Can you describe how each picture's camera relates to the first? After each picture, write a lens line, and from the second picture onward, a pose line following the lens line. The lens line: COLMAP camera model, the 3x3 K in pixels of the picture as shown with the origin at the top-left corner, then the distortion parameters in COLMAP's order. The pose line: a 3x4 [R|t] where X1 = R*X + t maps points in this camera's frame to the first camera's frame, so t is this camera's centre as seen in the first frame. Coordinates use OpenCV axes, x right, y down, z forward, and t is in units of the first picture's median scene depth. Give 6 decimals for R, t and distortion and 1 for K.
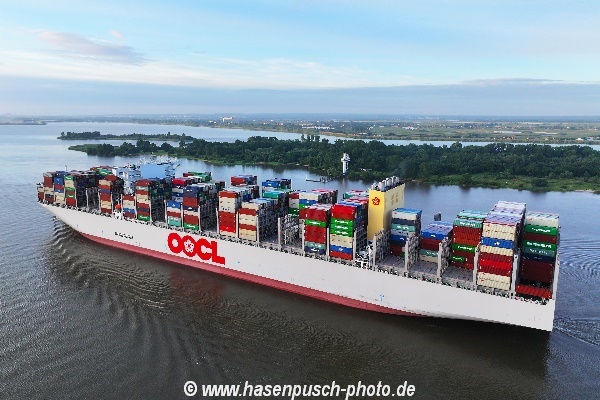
lens RADIAL K [[426.9, 0, 306.1], [0, 426.9, 199.0], [0, 0, 1]] dist [0.003795, -0.000156]
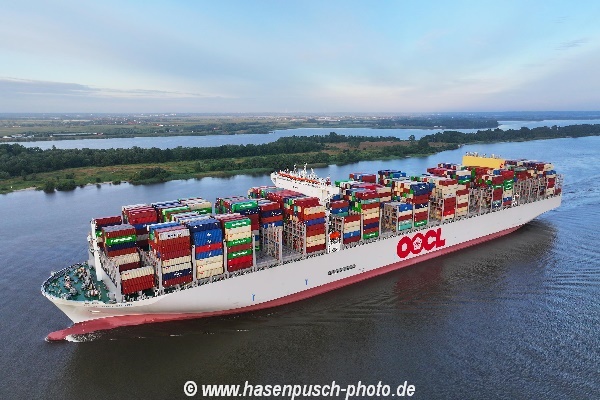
lens RADIAL K [[426.9, 0, 305.6], [0, 426.9, 201.4], [0, 0, 1]] dist [0.003795, -0.000156]
pose [[0.378957, -0.191883, 0.905302, -1.263043], [0.182275, 0.974580, 0.130267, -0.167038], [-0.907286, 0.115648, 0.404300, 0.809557]]
